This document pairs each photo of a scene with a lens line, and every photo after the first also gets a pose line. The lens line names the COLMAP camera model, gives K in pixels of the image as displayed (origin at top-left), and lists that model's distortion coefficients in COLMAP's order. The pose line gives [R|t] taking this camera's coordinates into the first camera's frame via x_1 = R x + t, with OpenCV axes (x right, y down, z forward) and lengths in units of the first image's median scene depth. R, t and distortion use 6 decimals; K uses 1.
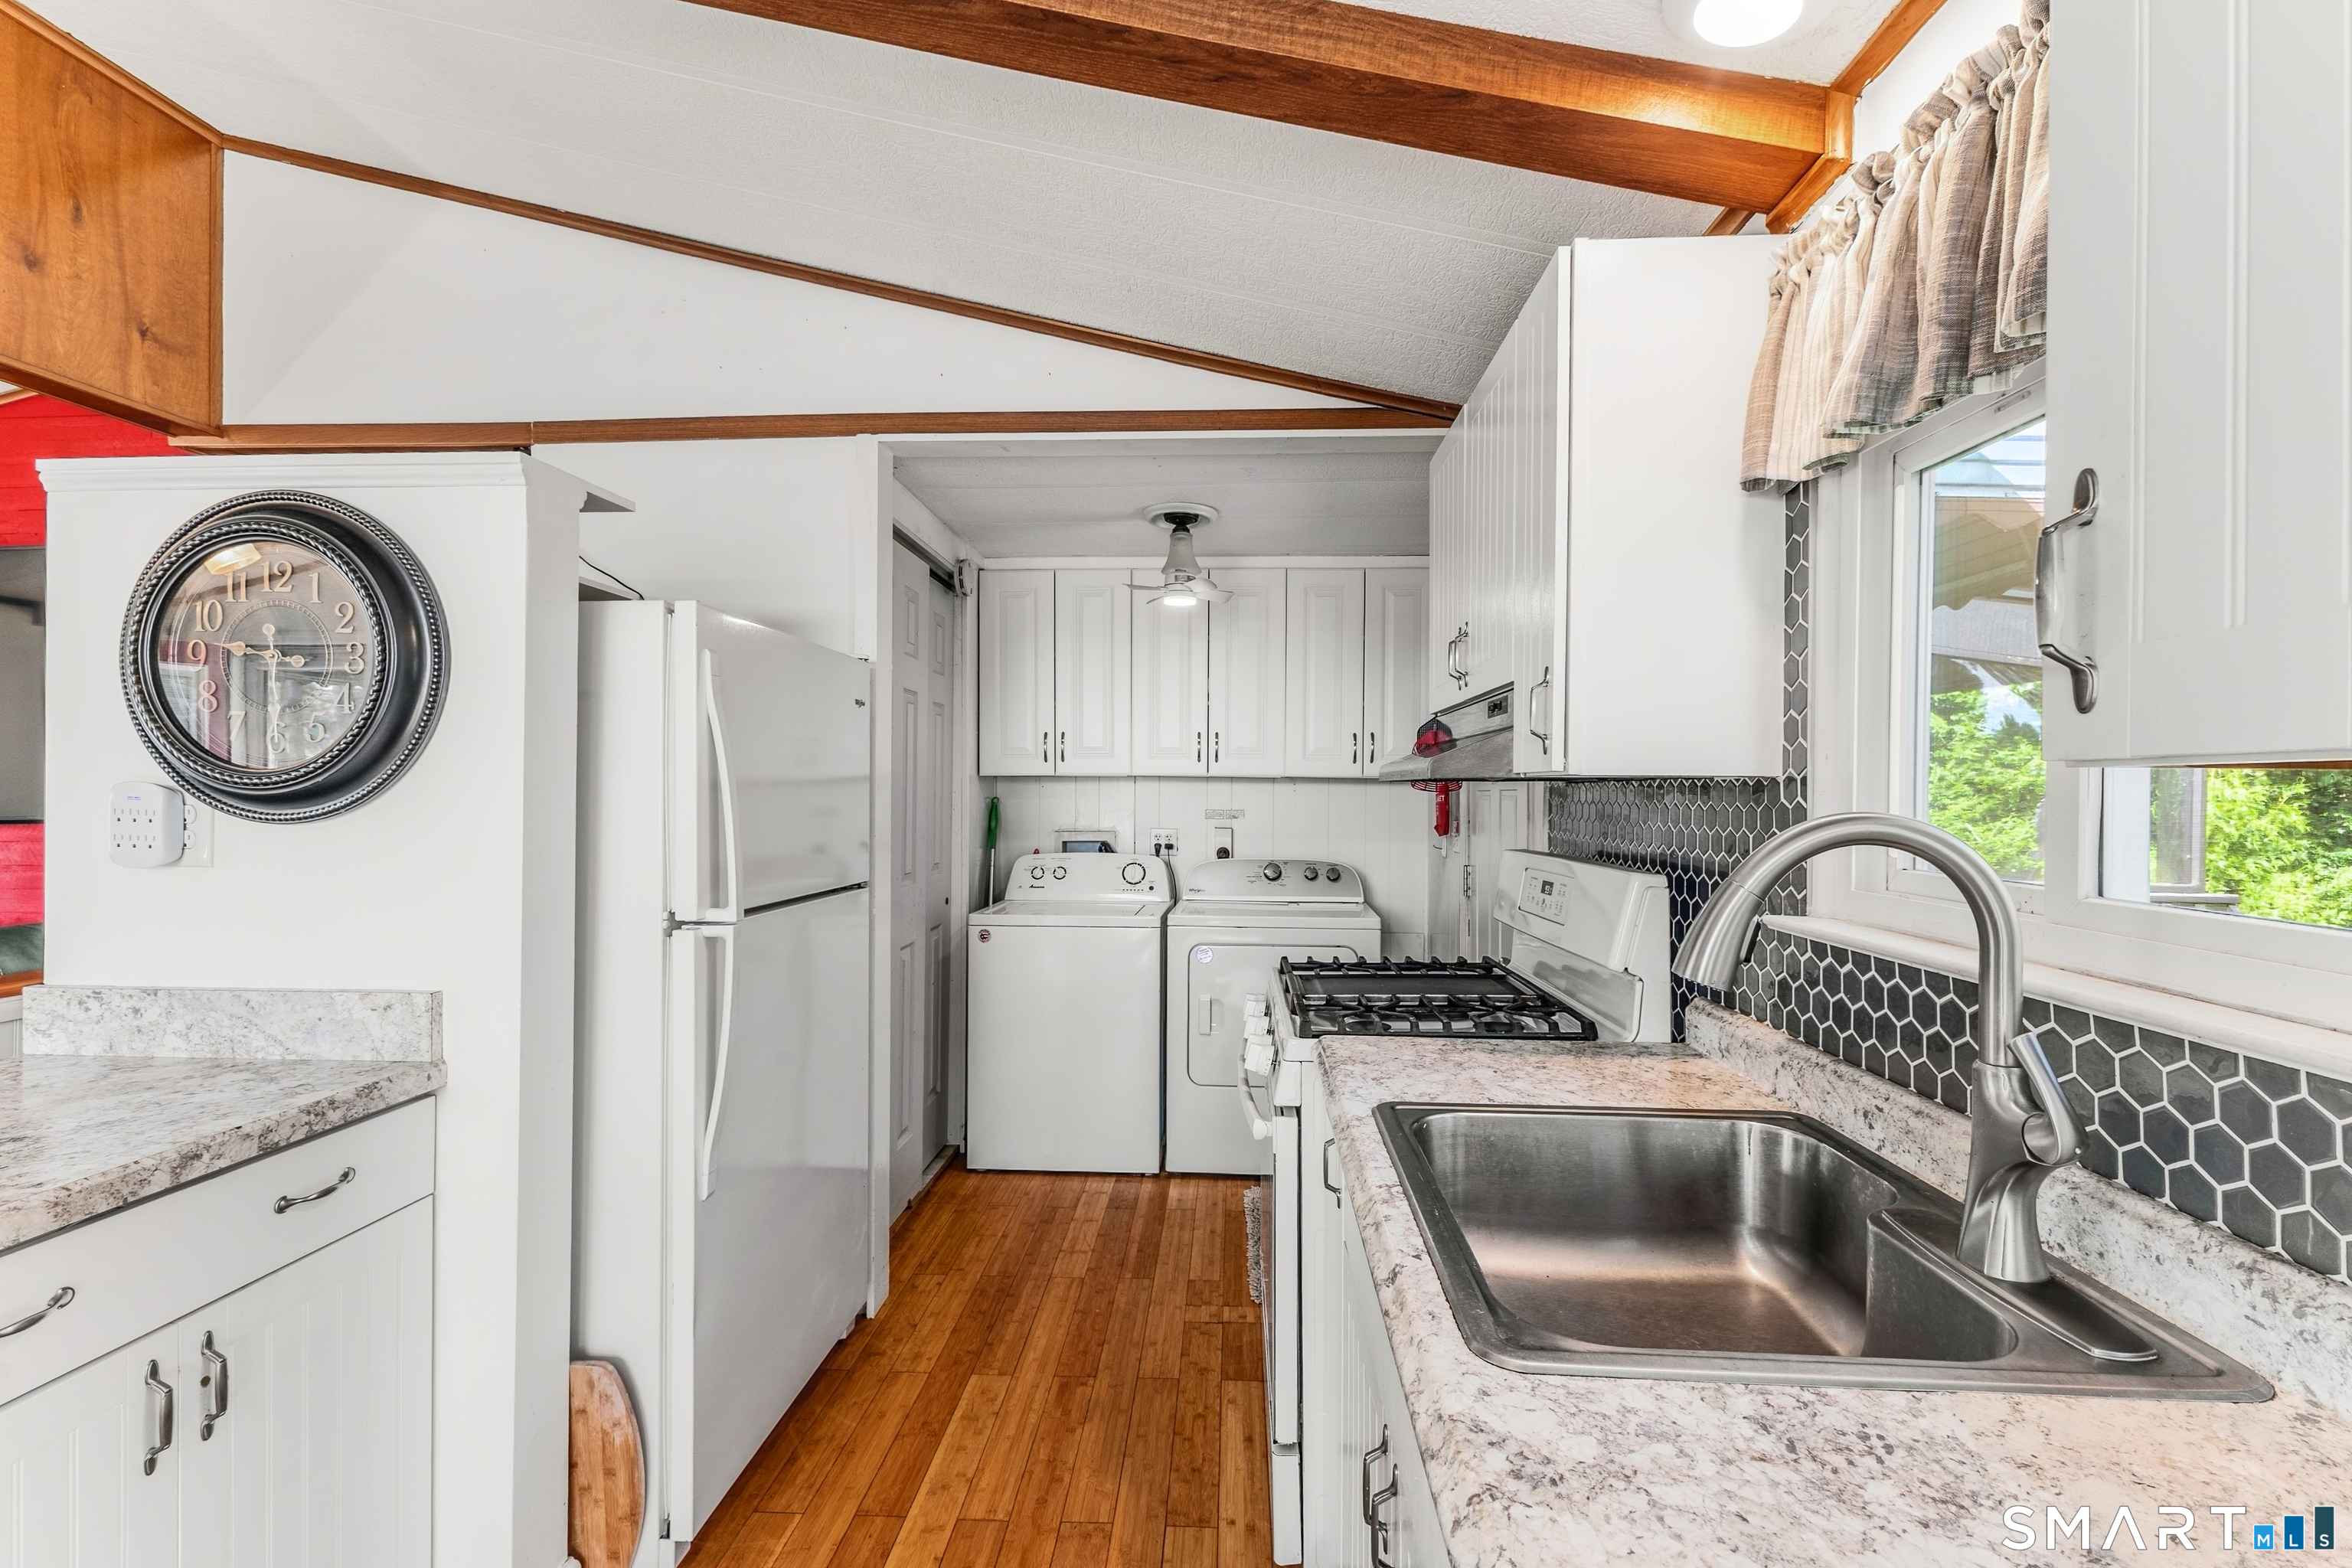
lens RADIAL K [[1036.7, 0, 1210.8], [0, 1036.7, 795.0], [0, 0, 1]] dist [0.001502, 0.000057]
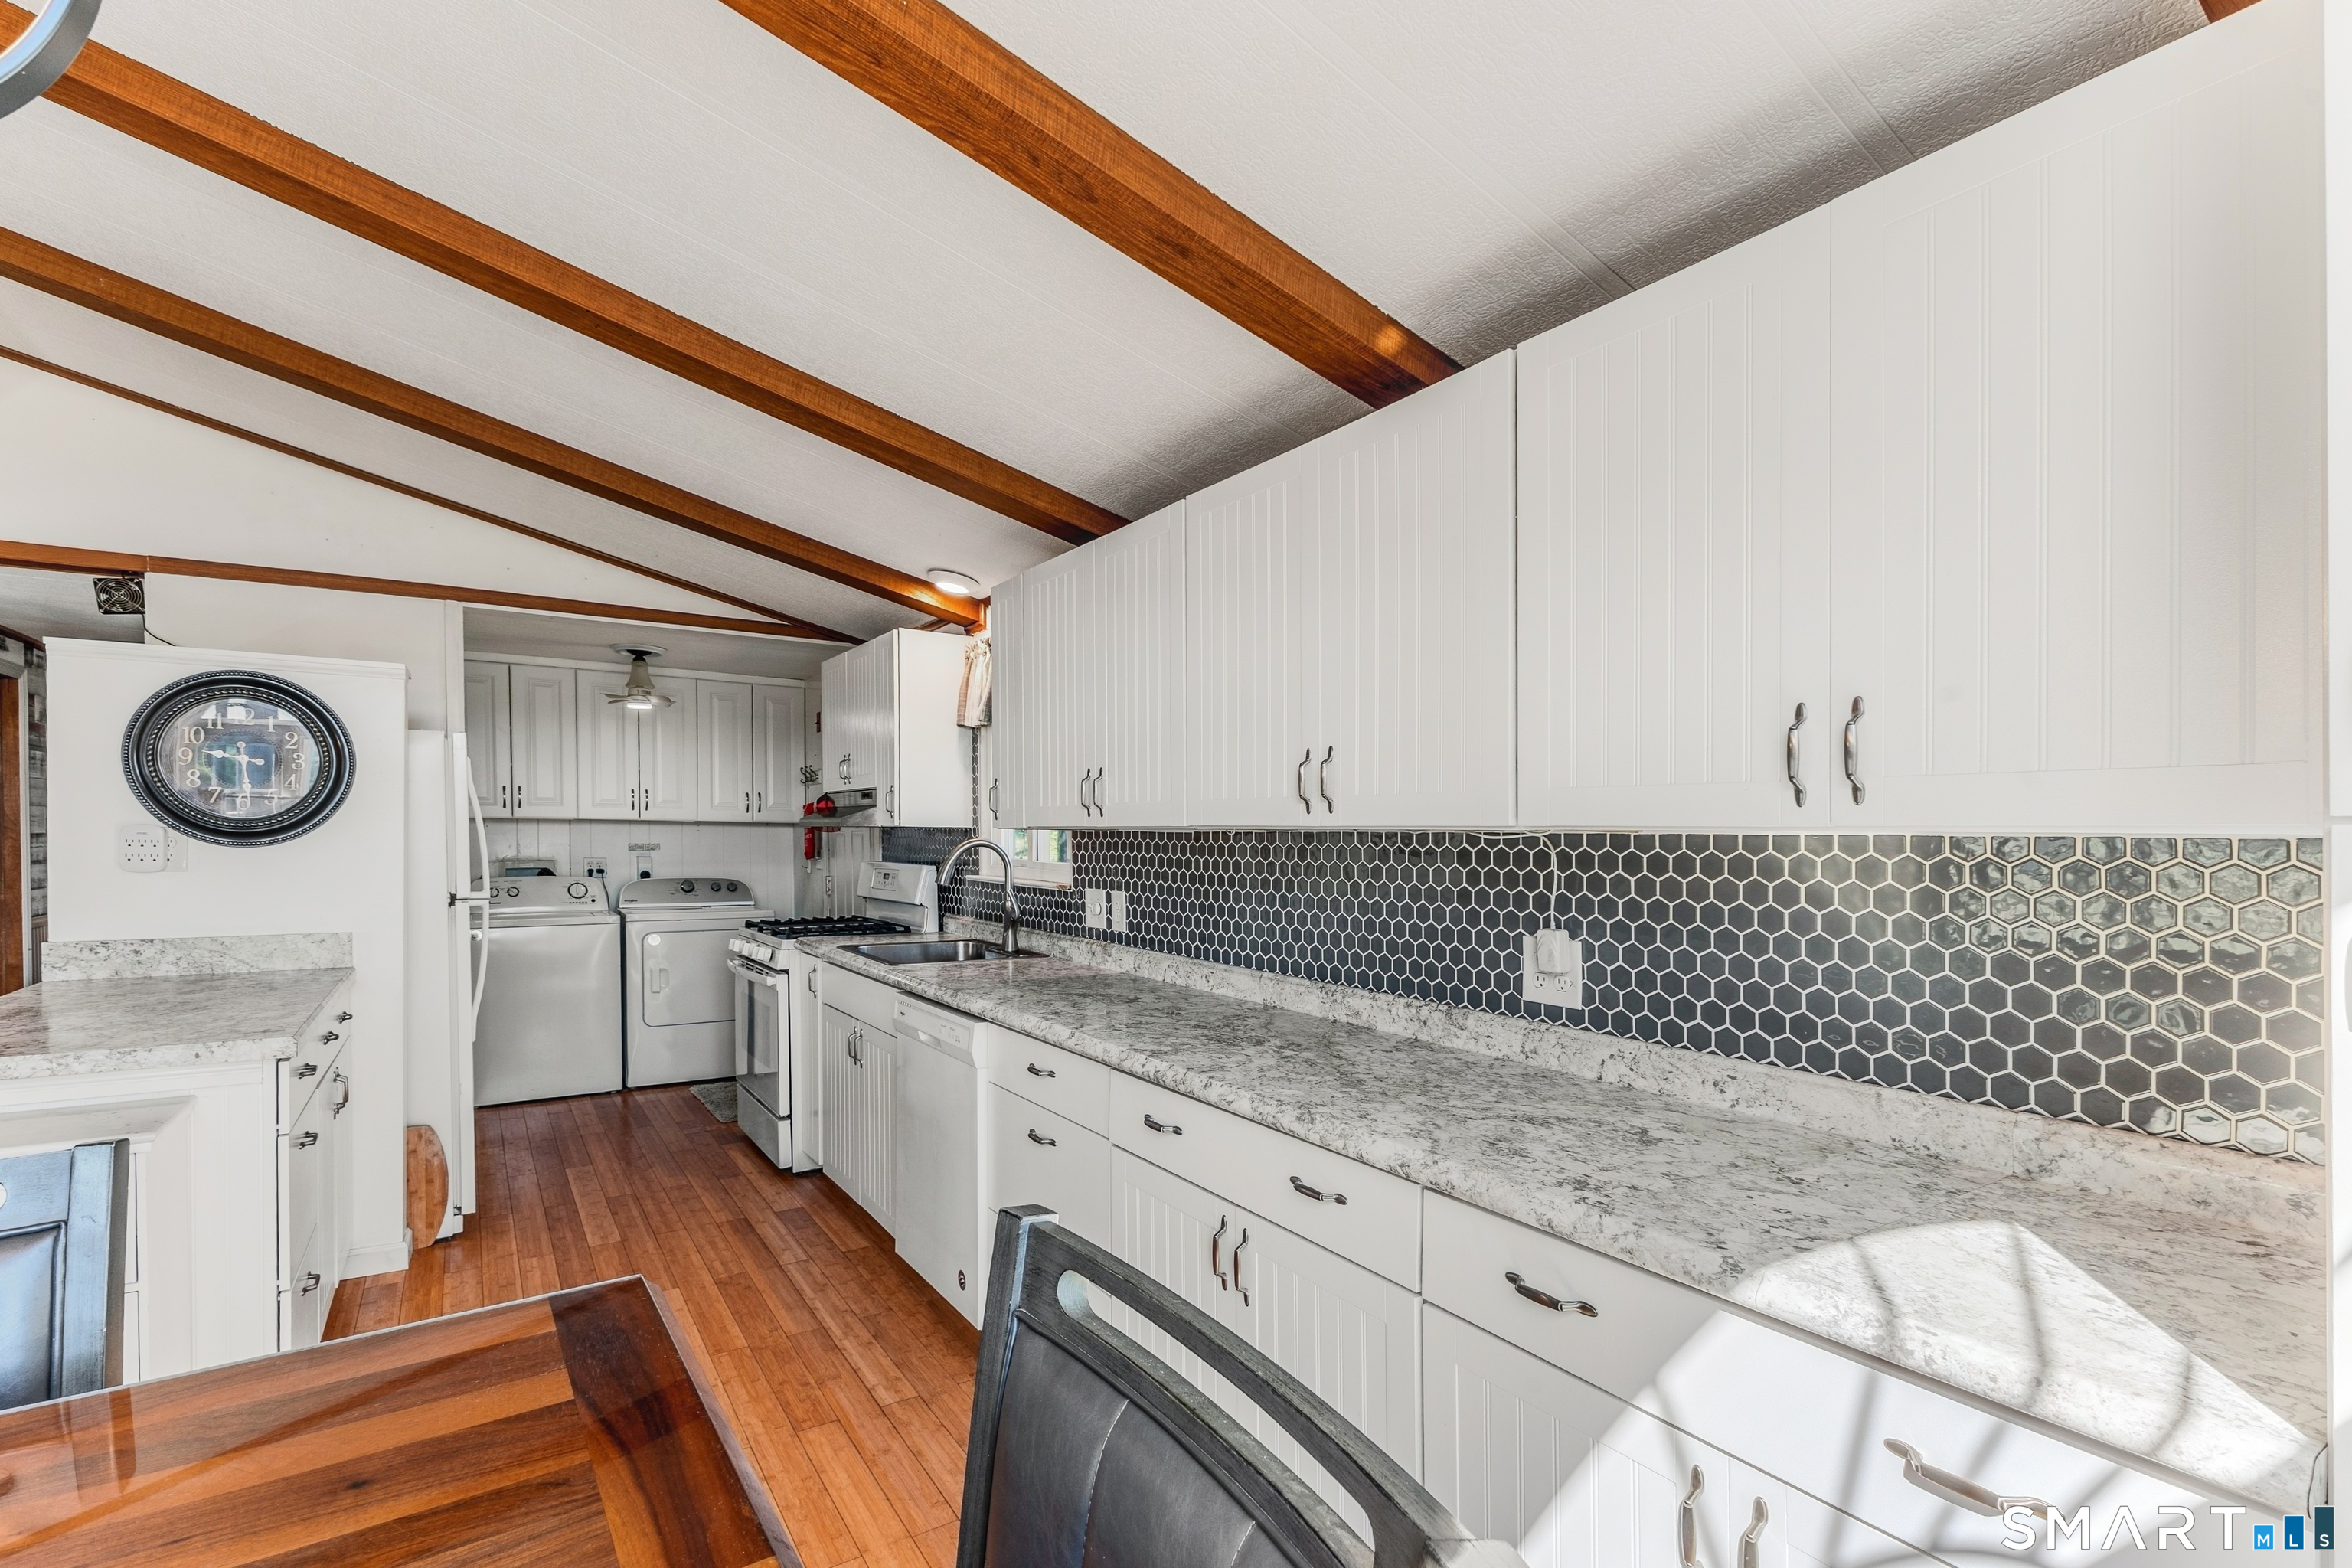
lens RADIAL K [[1060.0, 0, 1171.3], [0, 1060.0, 835.8], [0, 0, 1]] dist [0.013694, -0.000374]
pose [[0.815339, 0.001599, 0.578981, -0.574067], [-0.003202, 0.999993, 0.001747, -0.003499], [-0.578975, -0.003278, 0.815339, -1.395872]]
